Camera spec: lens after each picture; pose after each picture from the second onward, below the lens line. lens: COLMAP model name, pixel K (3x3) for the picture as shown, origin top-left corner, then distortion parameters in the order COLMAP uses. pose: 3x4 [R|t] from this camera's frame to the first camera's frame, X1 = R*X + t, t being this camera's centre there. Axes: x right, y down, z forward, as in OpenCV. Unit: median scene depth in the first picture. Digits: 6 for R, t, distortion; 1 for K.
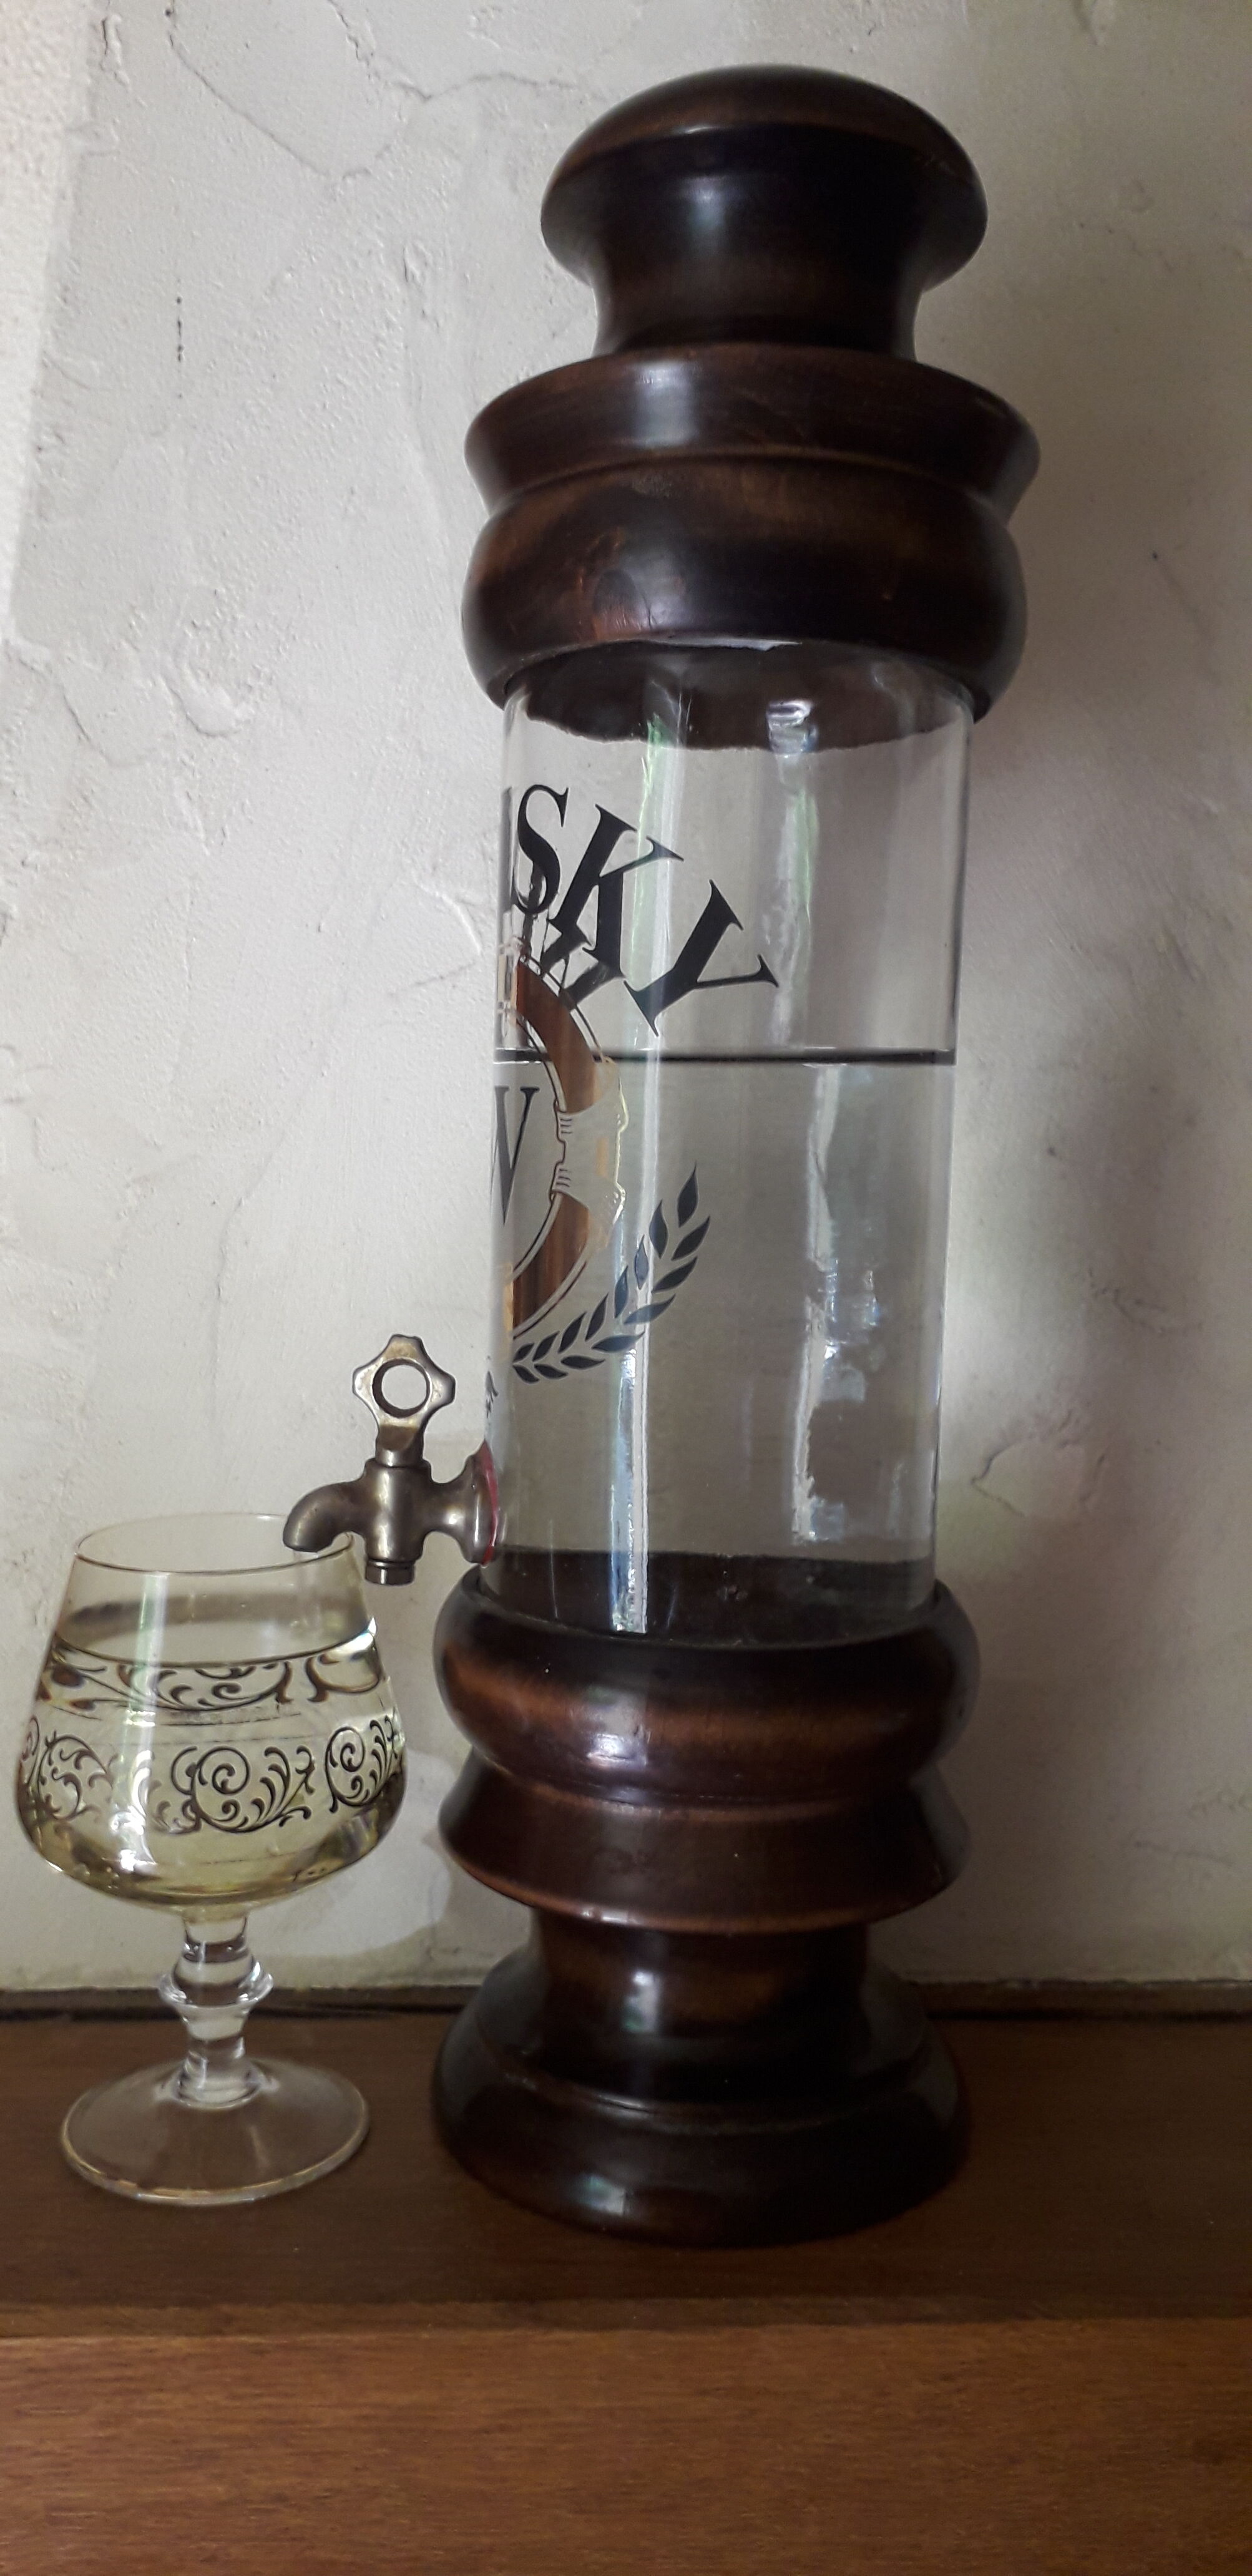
lens RADIAL K [[2062.1, 0, 618.6], [0, 2062.1, 1239.1], [0, 0, 1]] dist [-0.000001, -0.002825]
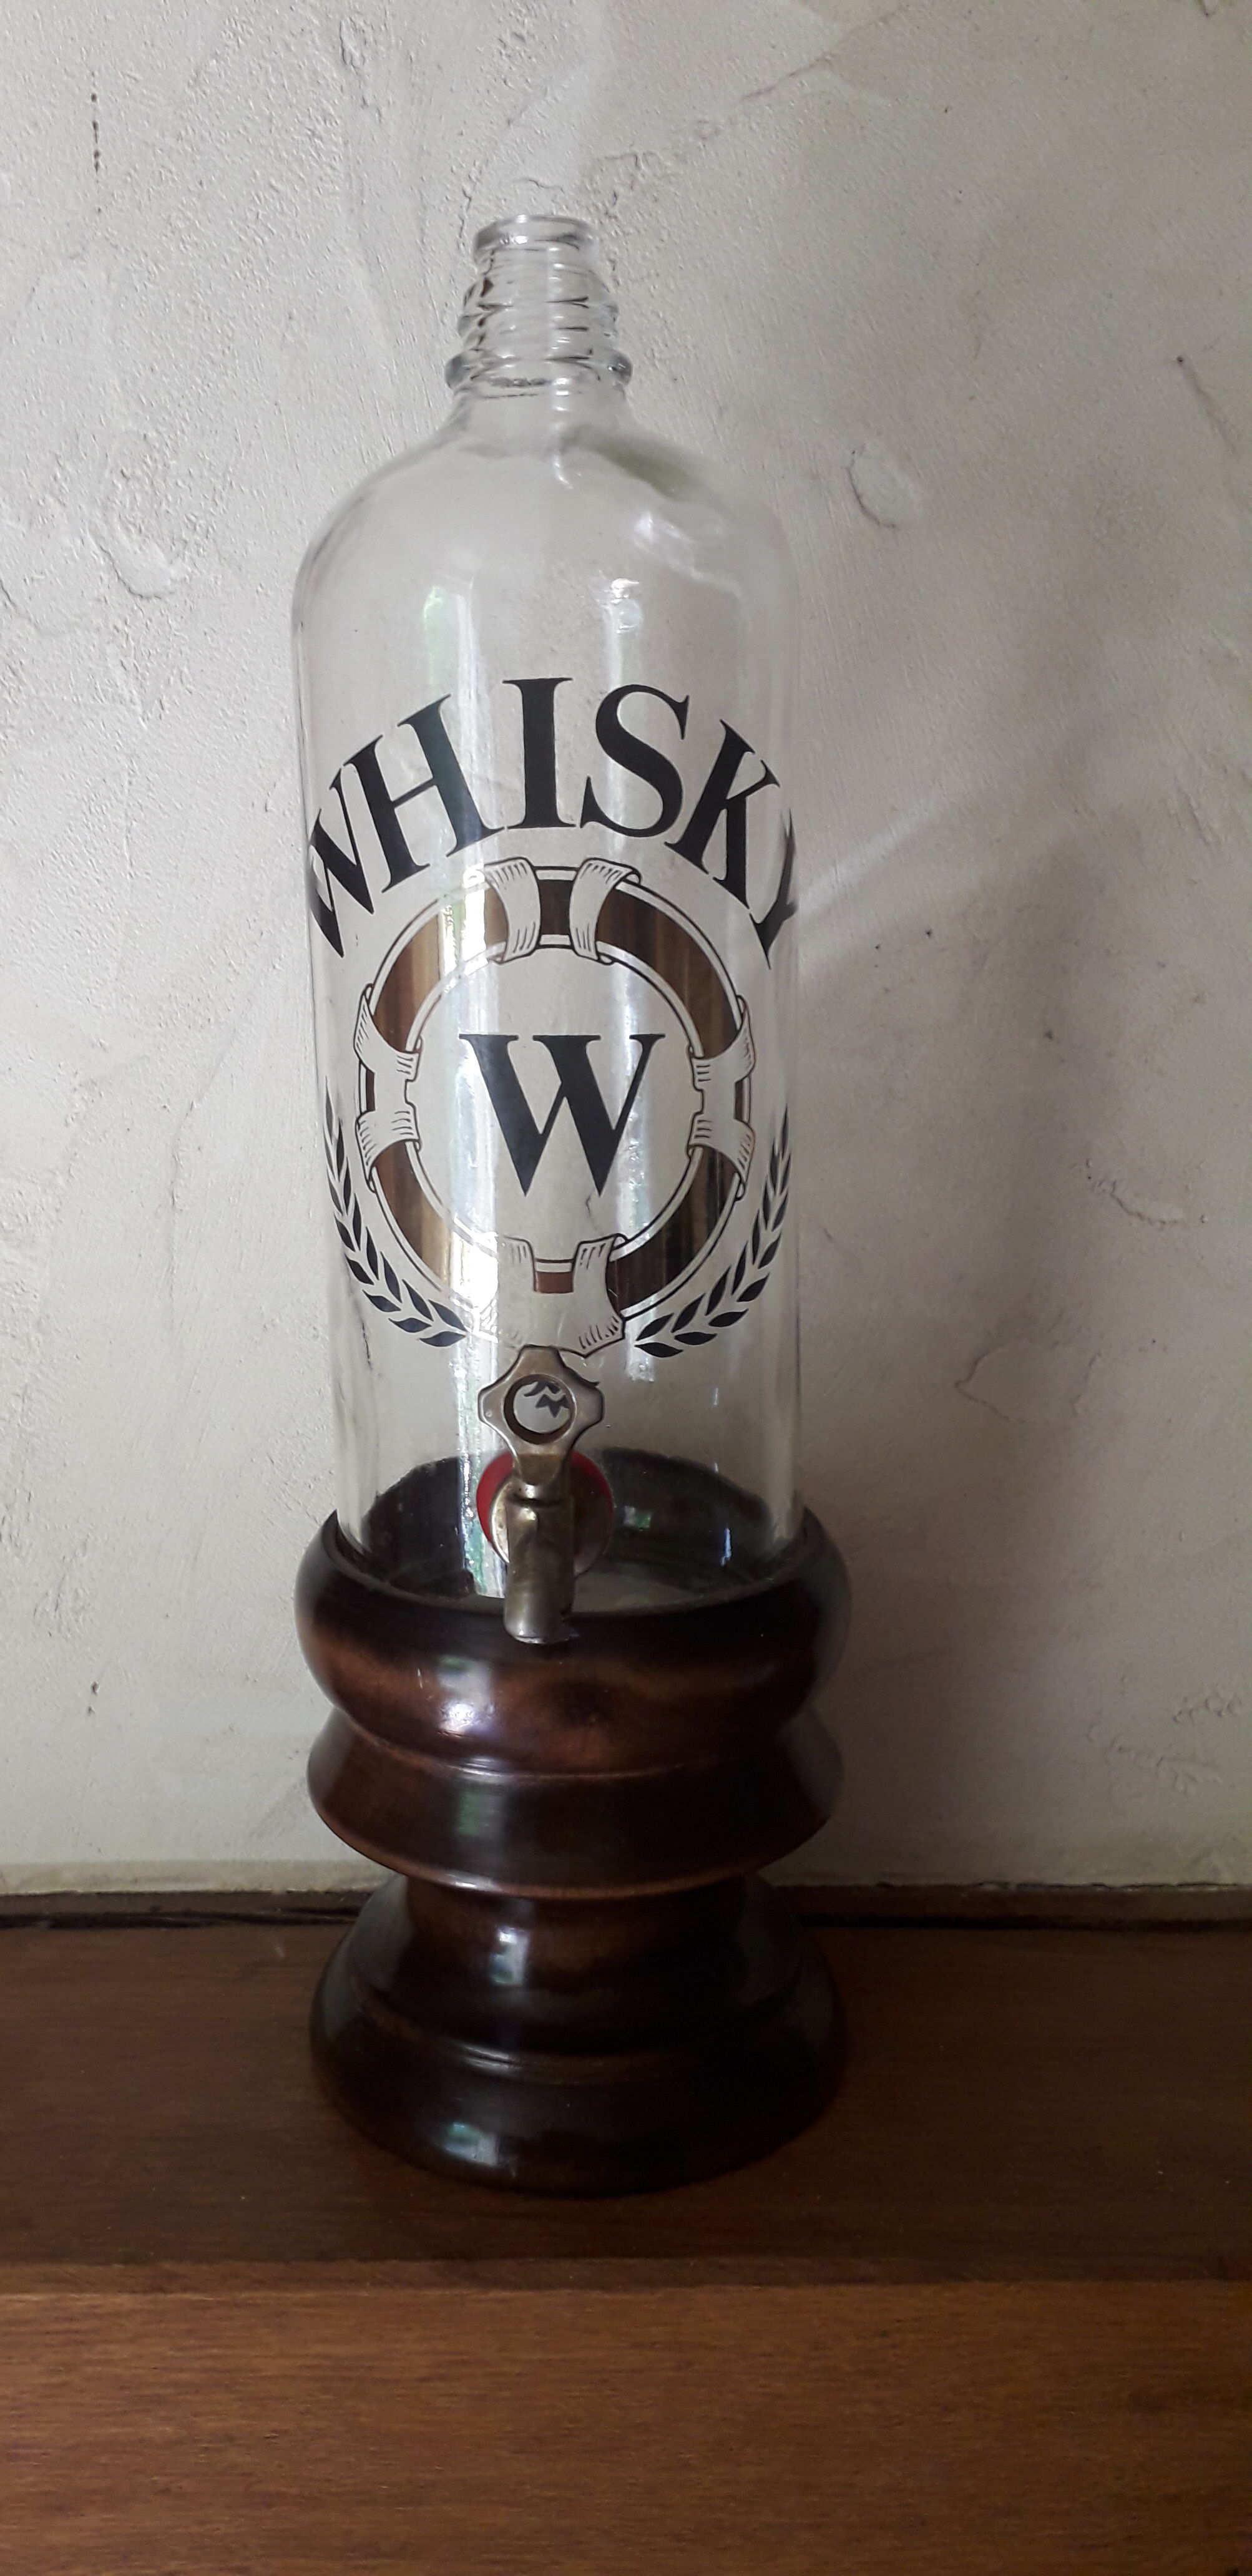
lens RADIAL K [[2062.1, 0, 618.6], [0, 2062.1, 1239.1], [0, 0, 1]] dist [-0.000001, -0.002825]
pose [[0.999067, -0.008441, -0.042356, 0.065693], [0.014033, 0.990948, 0.133512, -0.097021], [0.040845, -0.133982, 0.990142, 0.057552]]
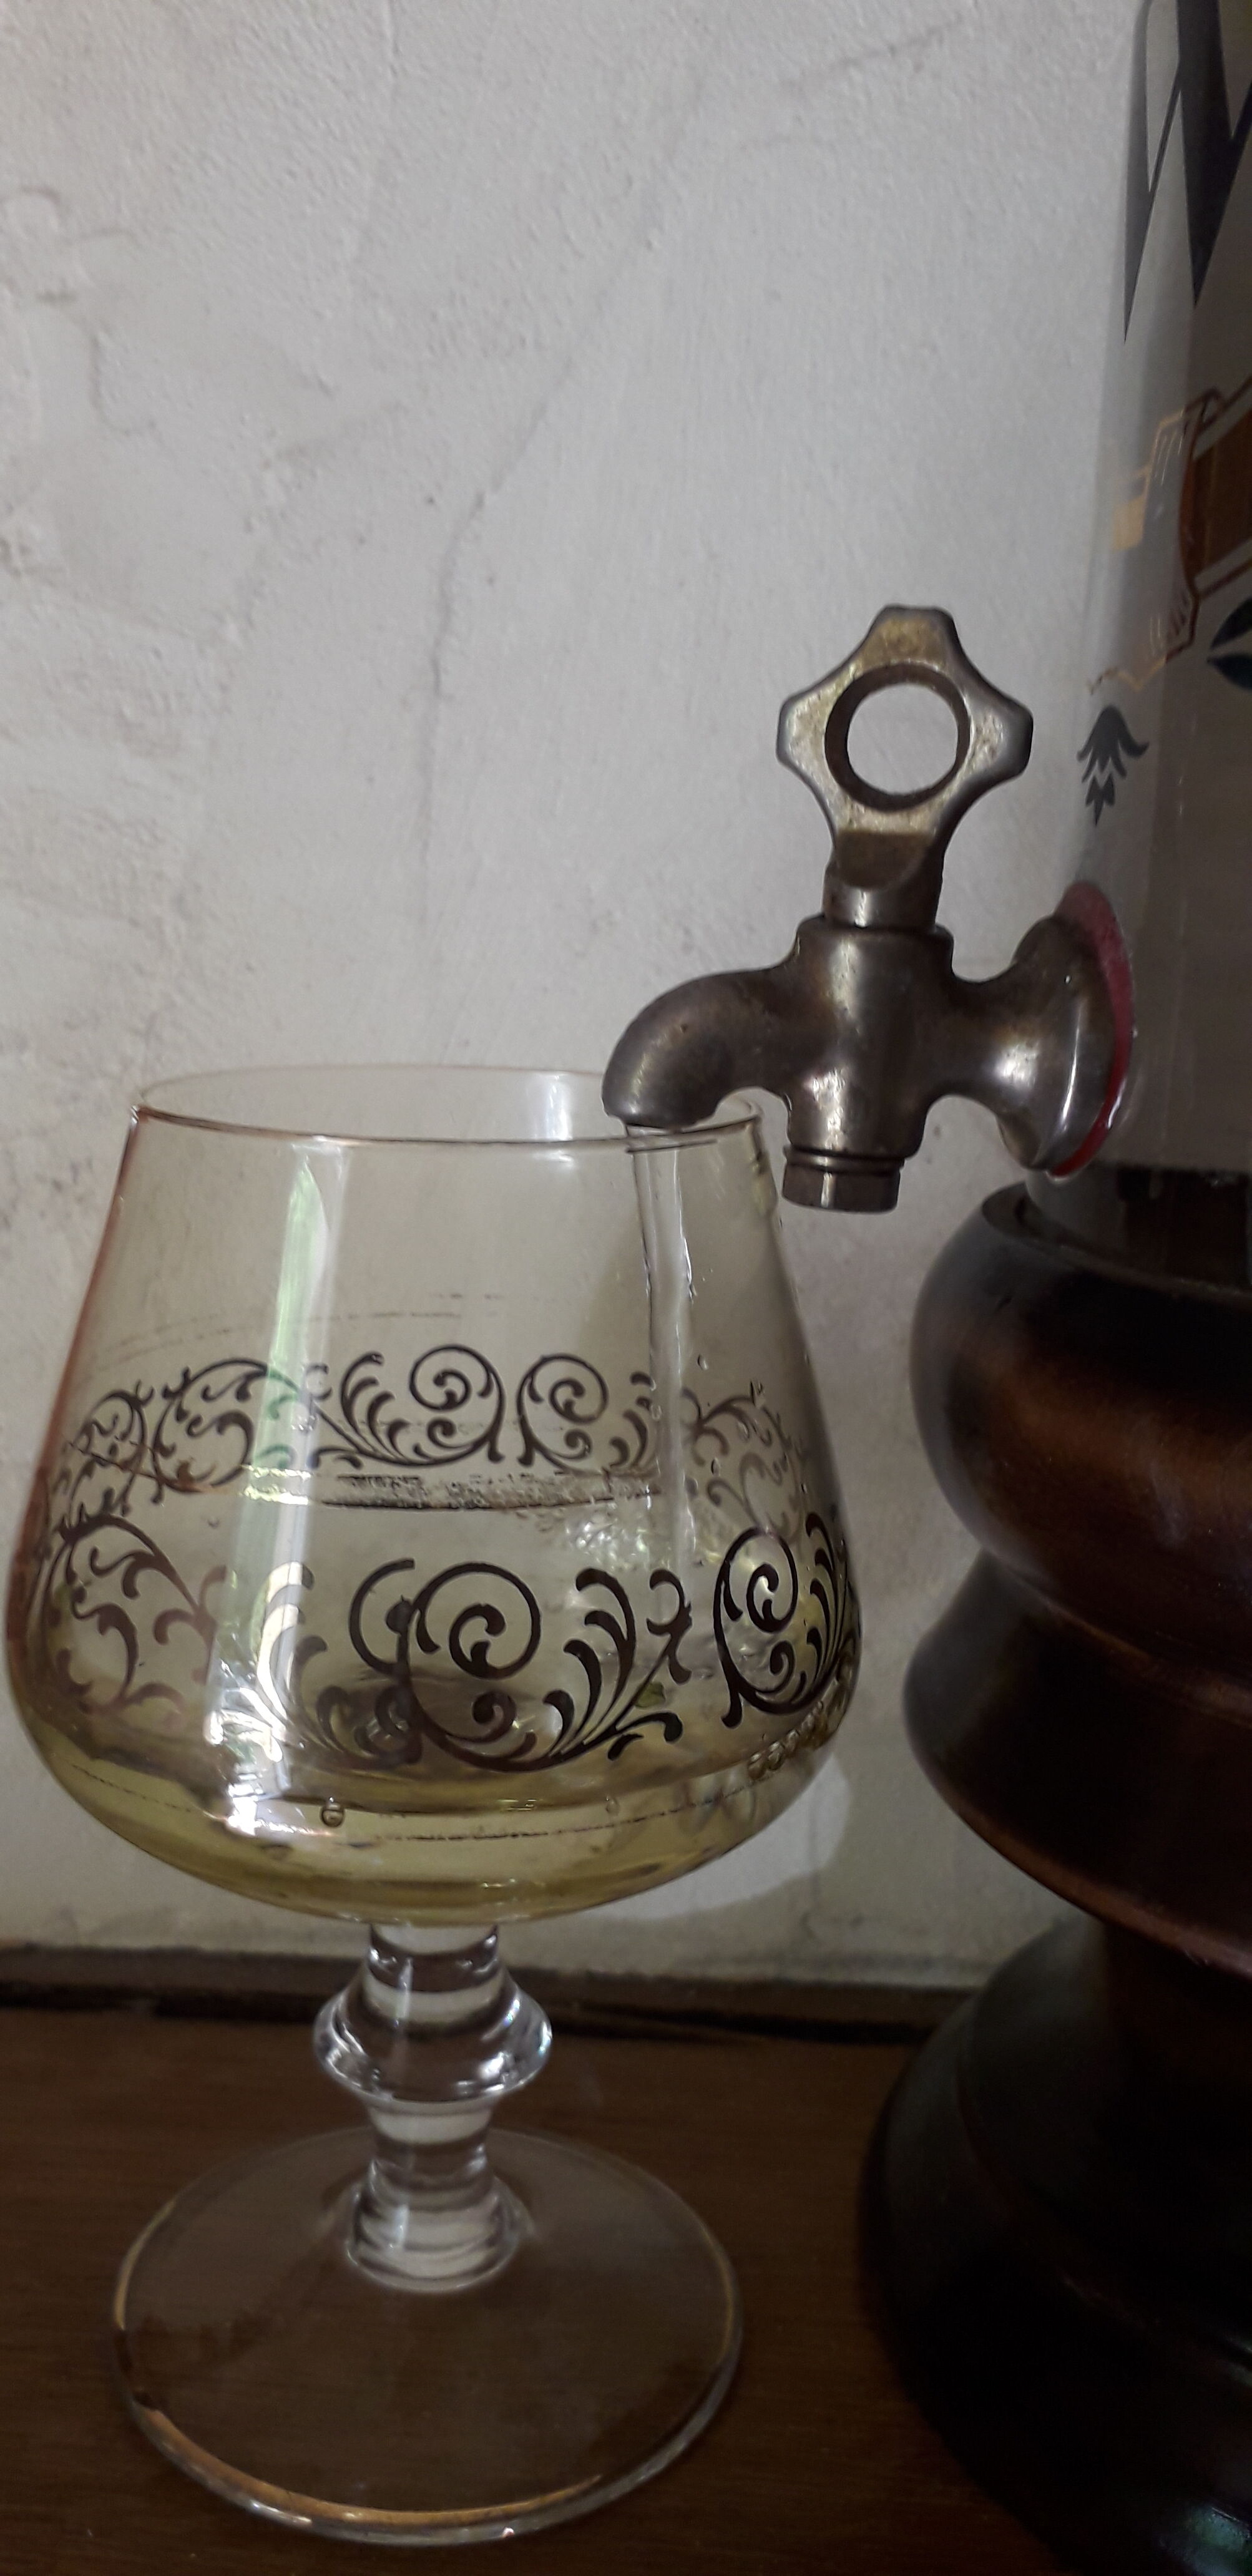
lens RADIAL K [[1900.3, 0, 560.3], [0, 1900.3, 1326.2], [0, 0, 1]] dist [0.001796, -0.112982]
pose [[0.995566, 0.040191, -0.085051, -0.136959], [-0.027069, 0.988289, 0.150172, 0.134856], [0.090090, -0.147203, 0.984995, 0.601214]]
